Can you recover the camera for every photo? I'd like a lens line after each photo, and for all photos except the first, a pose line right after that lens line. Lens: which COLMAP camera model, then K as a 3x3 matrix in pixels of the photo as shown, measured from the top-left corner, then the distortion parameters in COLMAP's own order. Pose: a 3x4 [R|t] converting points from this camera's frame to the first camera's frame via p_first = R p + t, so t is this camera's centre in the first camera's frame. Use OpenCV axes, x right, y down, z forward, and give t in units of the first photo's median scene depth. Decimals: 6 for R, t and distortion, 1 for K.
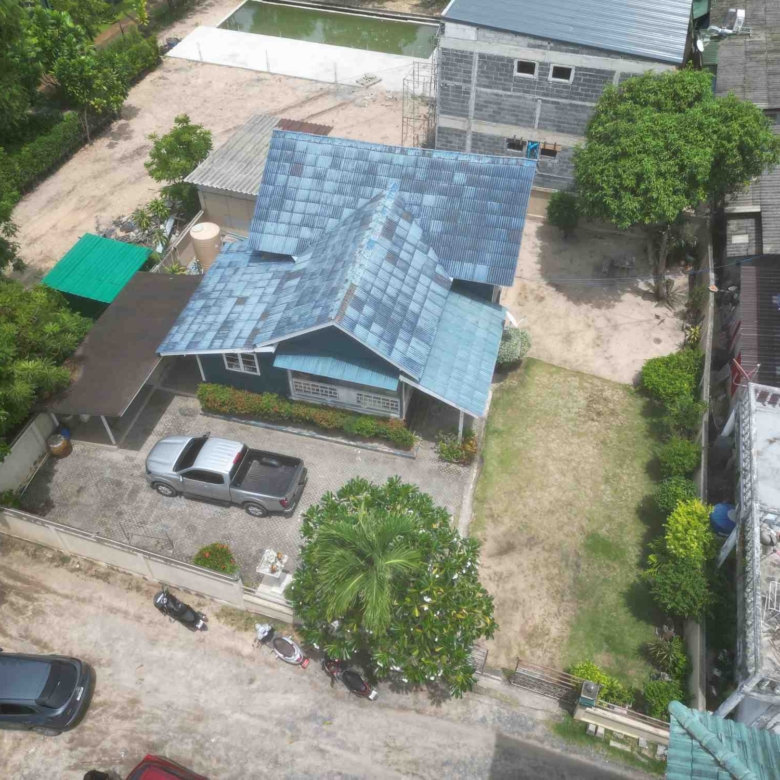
lens RADIAL K [[729.3, 0, 388.4], [0, 729.3, 389.2], [0, 0, 1]] dist [0.043046, 0.000000]
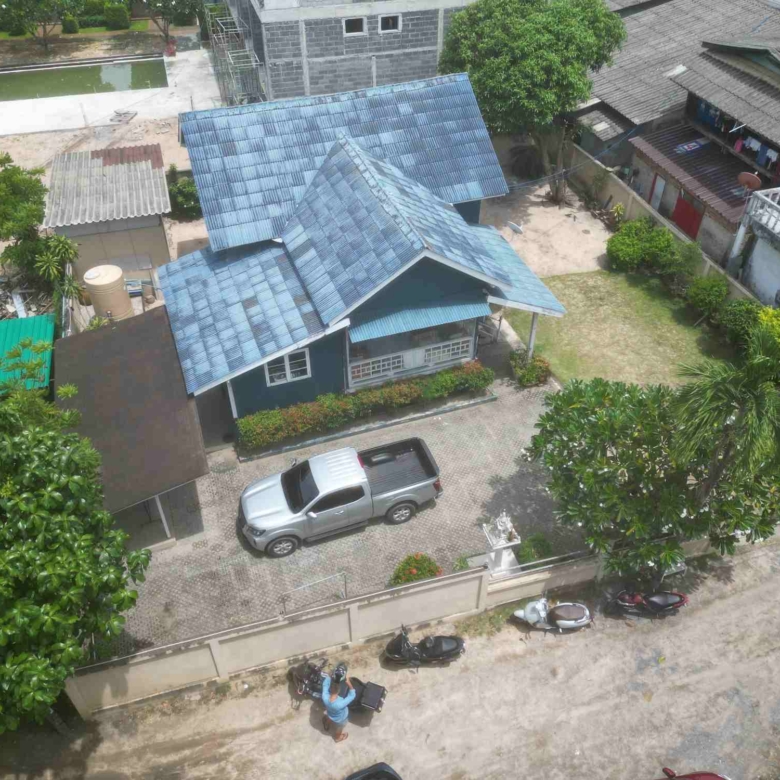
lens RADIAL K [[729.3, 0, 390.7], [0, 729.3, 390.7], [0, 0, 1]] dist [0.043046, 0.000000]
pose [[0.829656, -0.372890, 0.415479, -0.427410], [0.413517, 0.910456, -0.008608, 0.037844], [-0.375066, 0.178949, 0.909562, 0.215407]]
